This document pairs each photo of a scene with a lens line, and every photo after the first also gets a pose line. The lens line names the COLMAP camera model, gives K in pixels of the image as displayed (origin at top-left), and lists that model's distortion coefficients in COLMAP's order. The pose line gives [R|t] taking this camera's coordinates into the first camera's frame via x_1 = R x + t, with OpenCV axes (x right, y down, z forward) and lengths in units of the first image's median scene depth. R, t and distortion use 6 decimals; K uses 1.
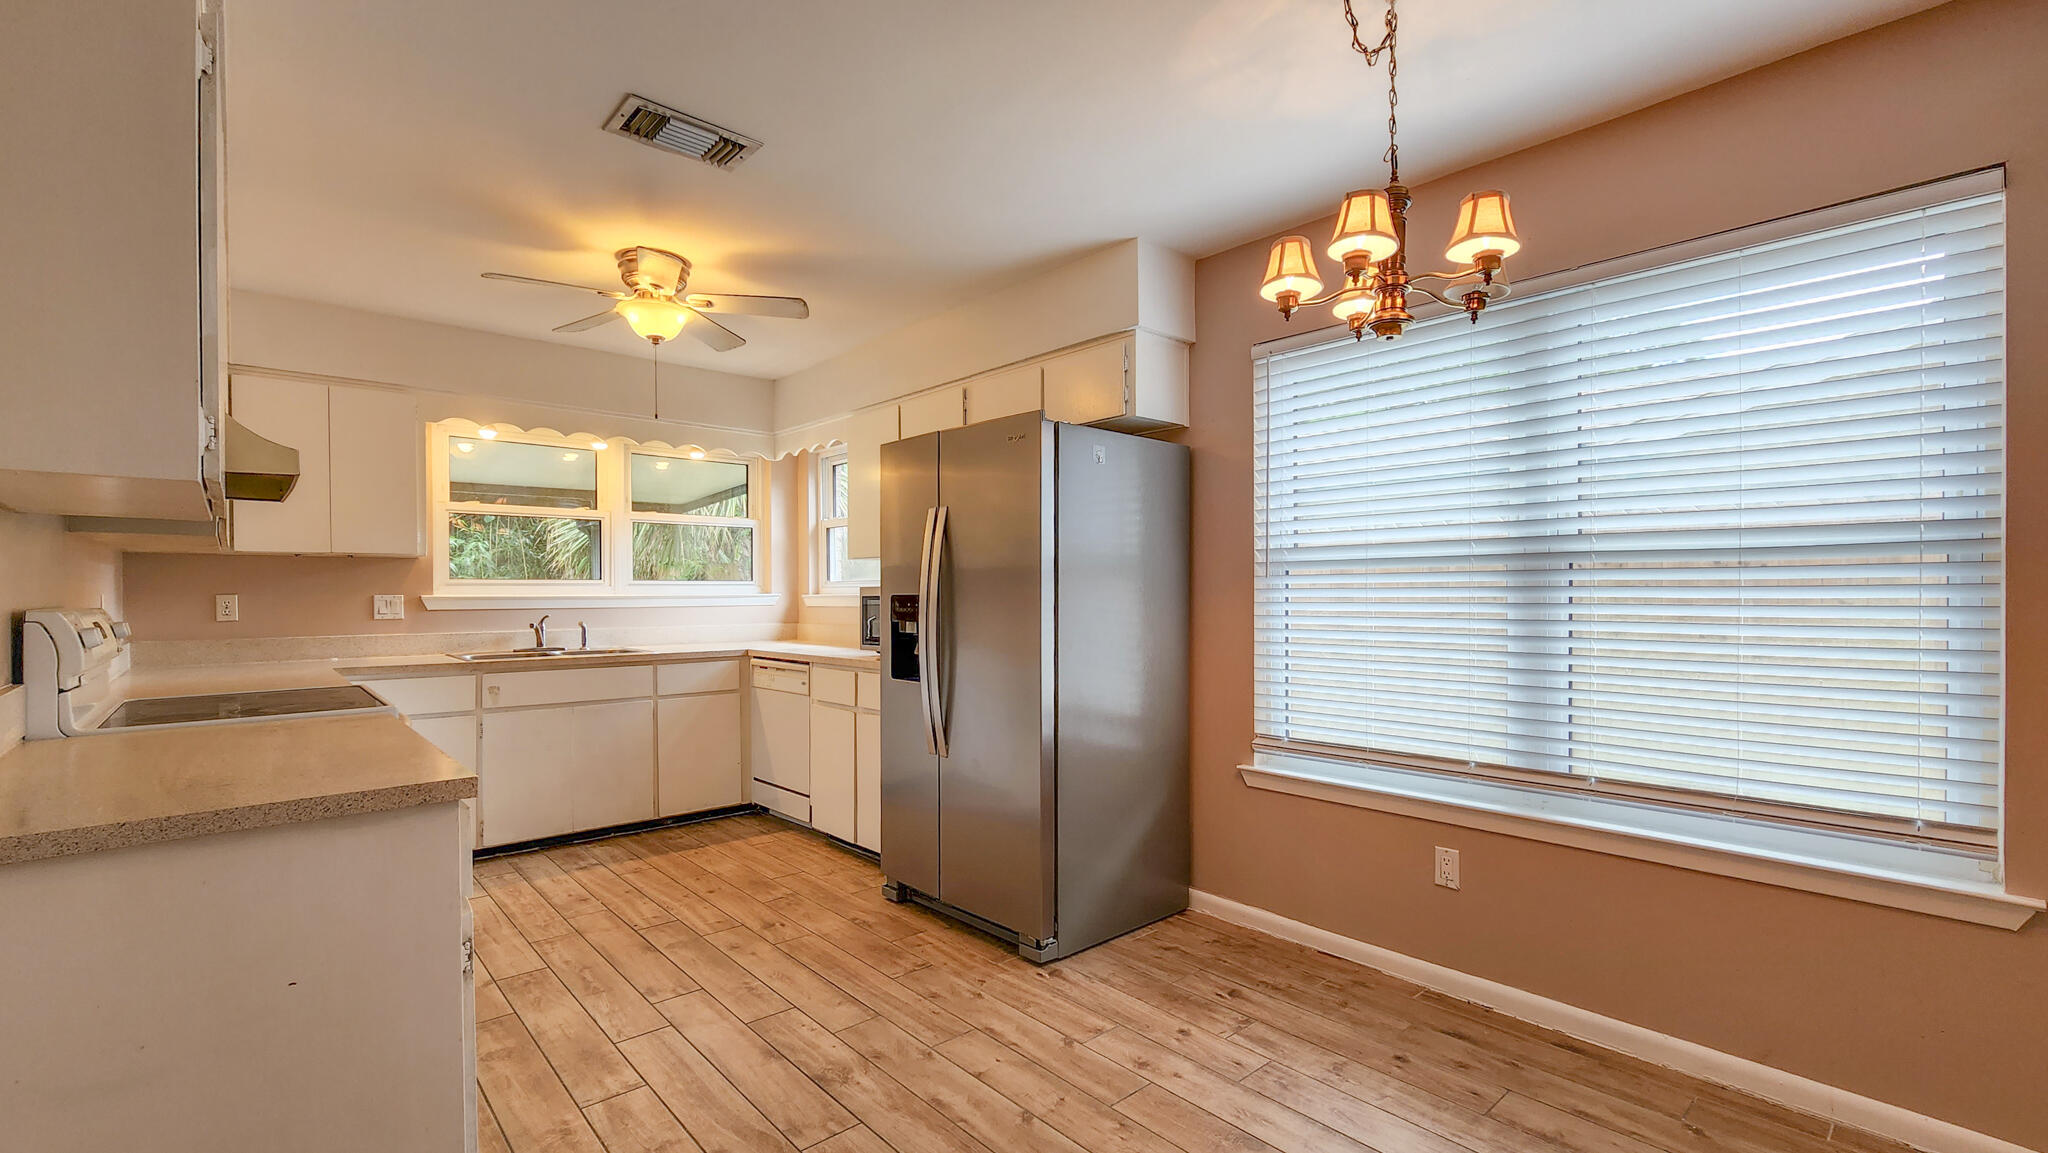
lens RADIAL K [[872.7, 0, 1018.5], [0, 872.7, 600.7], [0, 0, 1]] dist [0.000156, 0.000071]
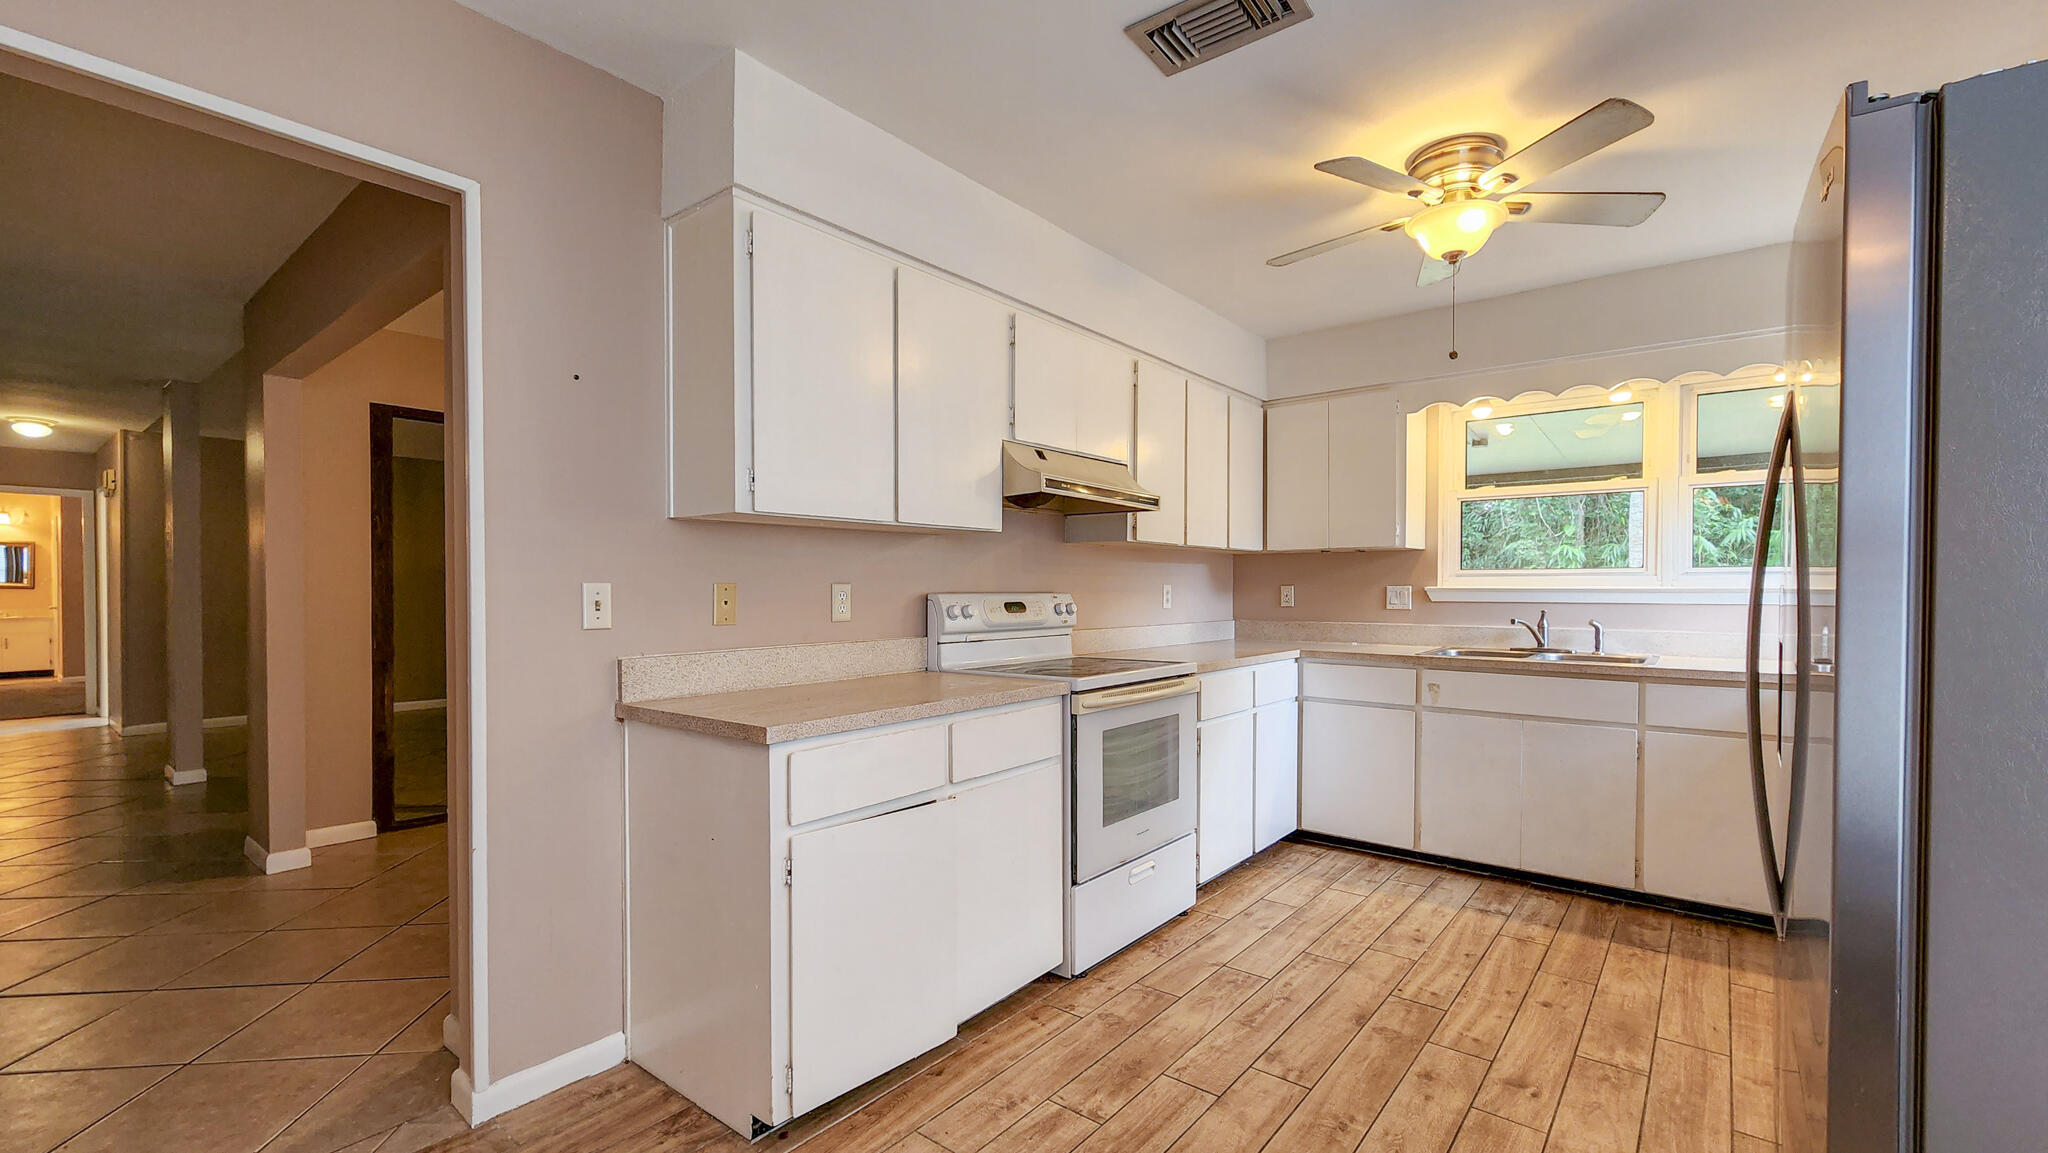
lens RADIAL K [[855.4, 0, 1029.2], [0, 855.4, 598.9], [0, 0, 1]] dist [0.001046, -0.000278]
pose [[0.163579, 0.014666, -0.986421, 0.267615], [-0.010168, 0.999861, 0.013180, -0.000779], [0.986478, 0.007873, 0.163705, 0.484658]]
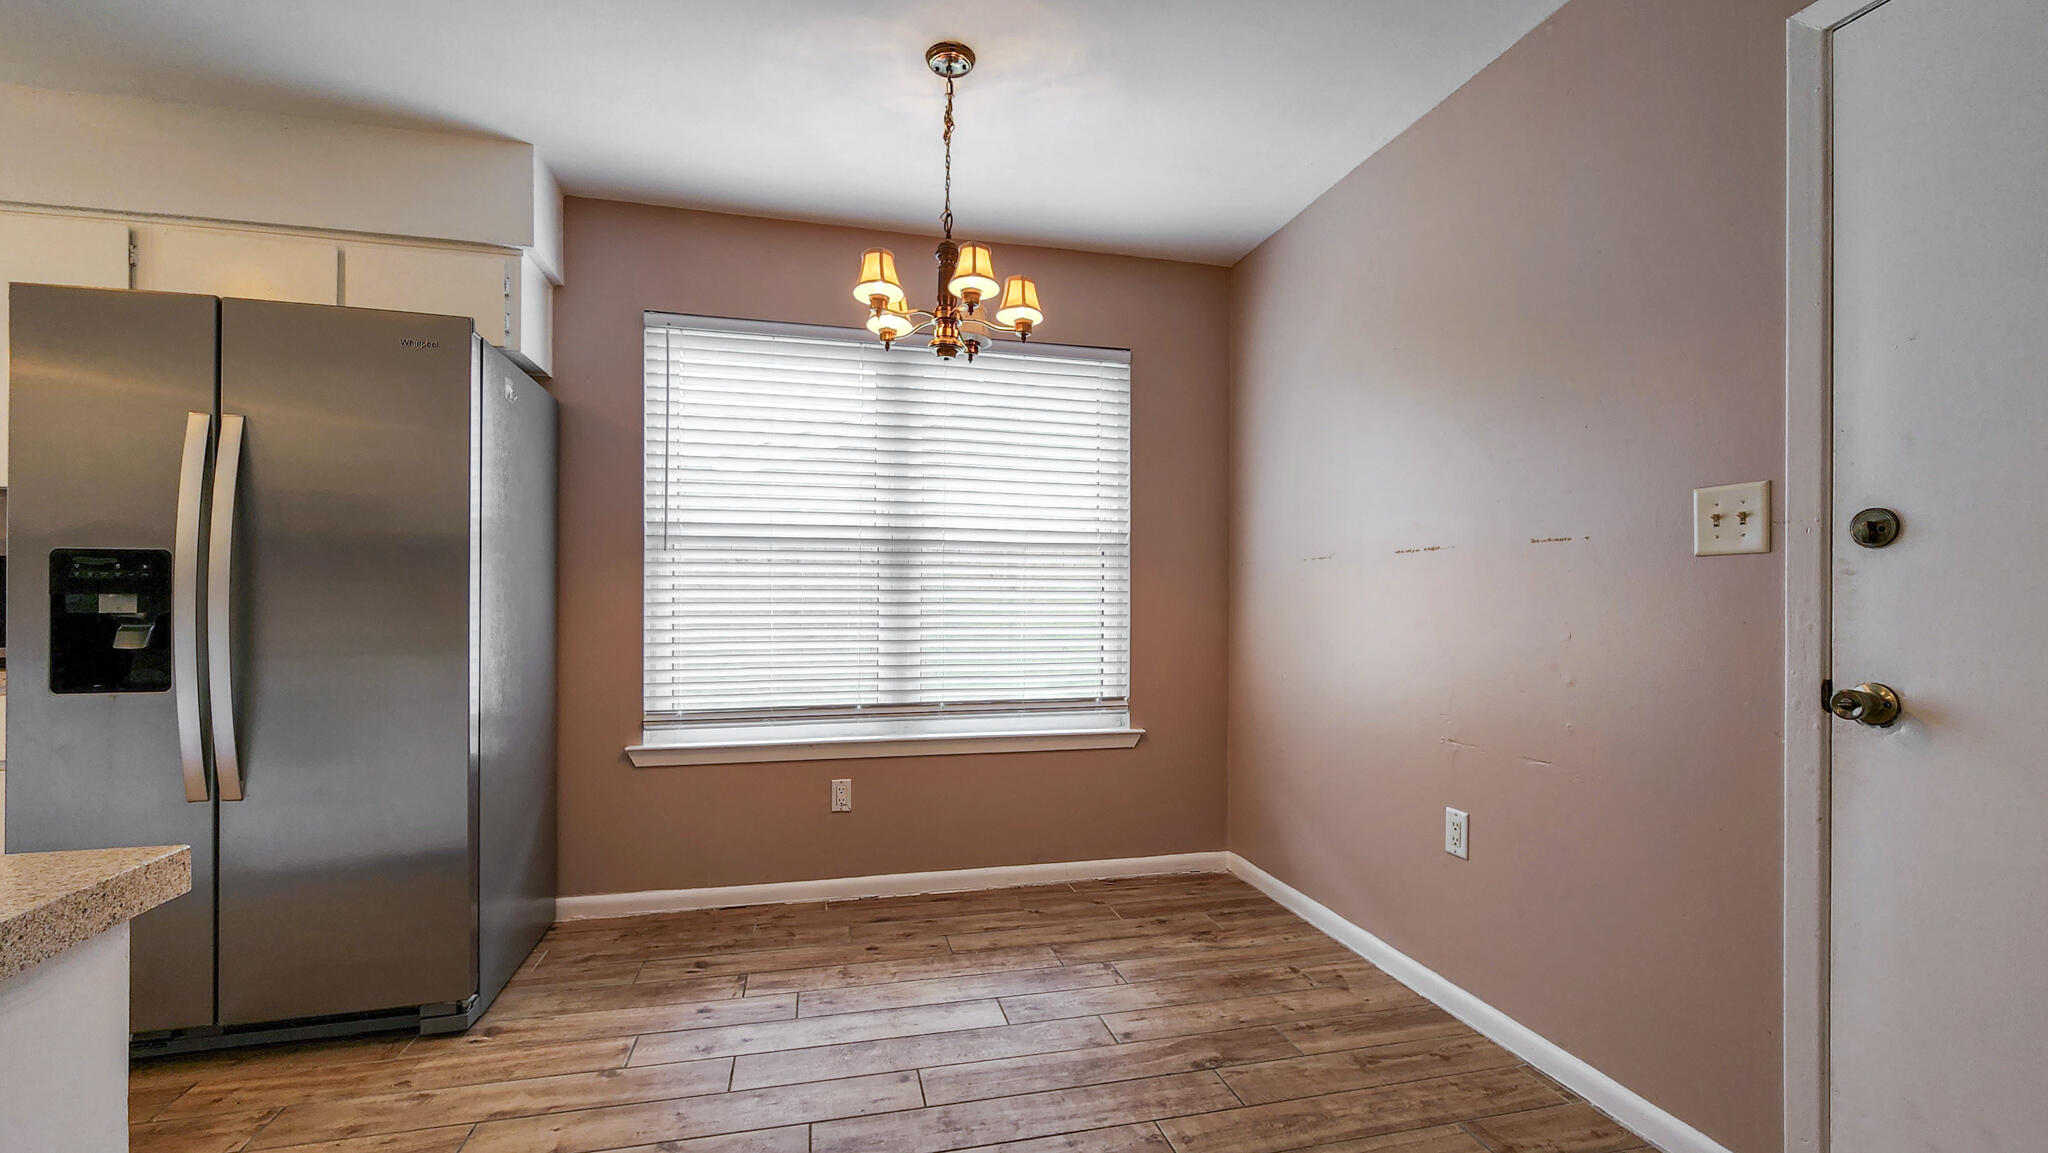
lens RADIAL K [[855.5, 0, 1013.3], [0, 855.5, 598.2], [0, 0, 1]] dist [0.001182, -0.000104]
pose [[0.478976, 0.005145, 0.877813, -0.334356], [0.002374, 0.999972, -0.007157, 0.031408], [-0.877825, 0.005512, 0.478950, 0.168138]]
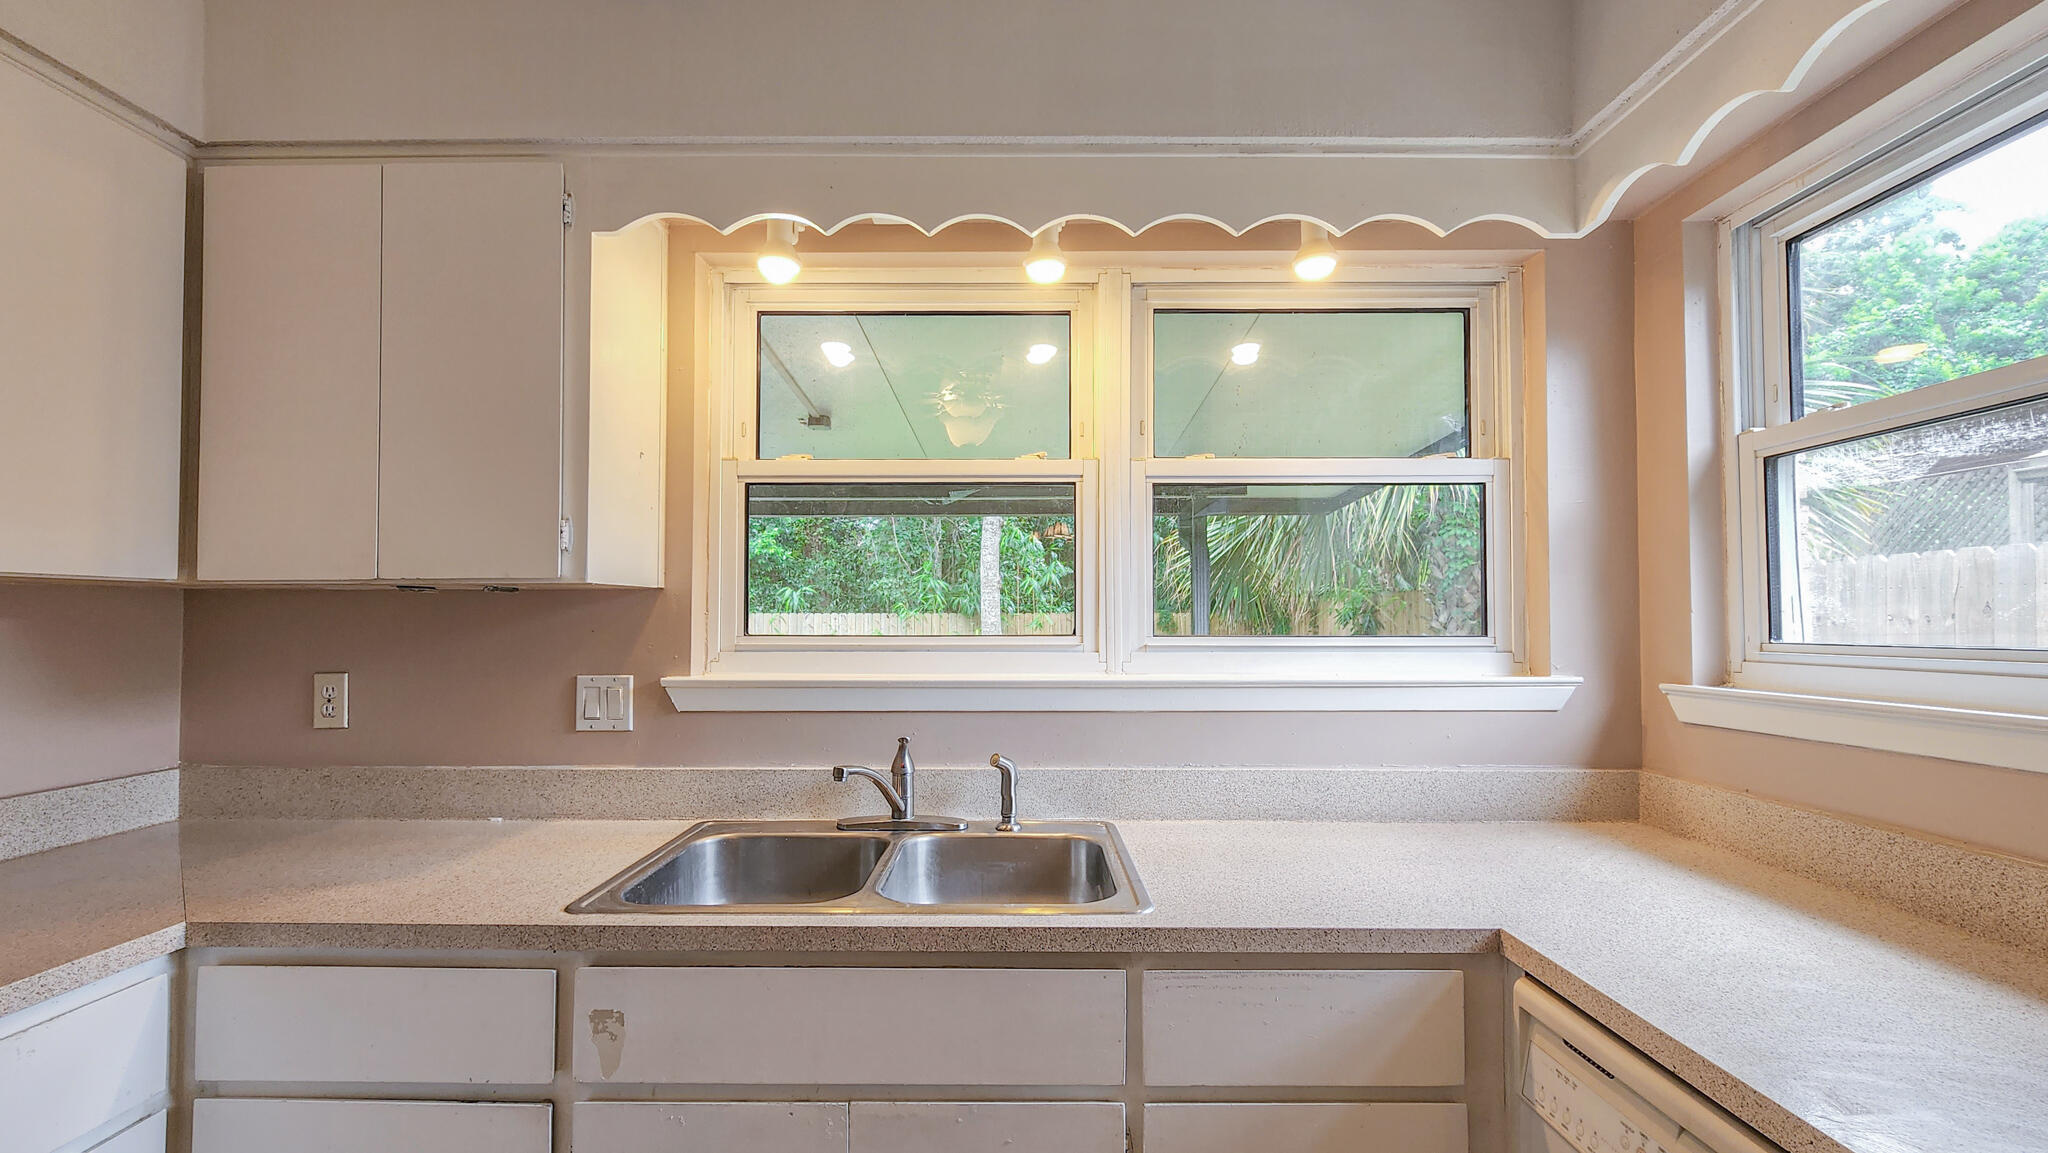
lens RADIAL K [[872.7, 0, 1018.5], [0, 872.7, 600.7], [0, 0, 1]] dist [0.000156, 0.000071]
pose [[0.737772, -0.013837, -0.674908, -0.336510], [-0.007927, 0.999543, -0.029158, -0.040436], [0.675003, 0.026862, 0.737326, 1.002589]]
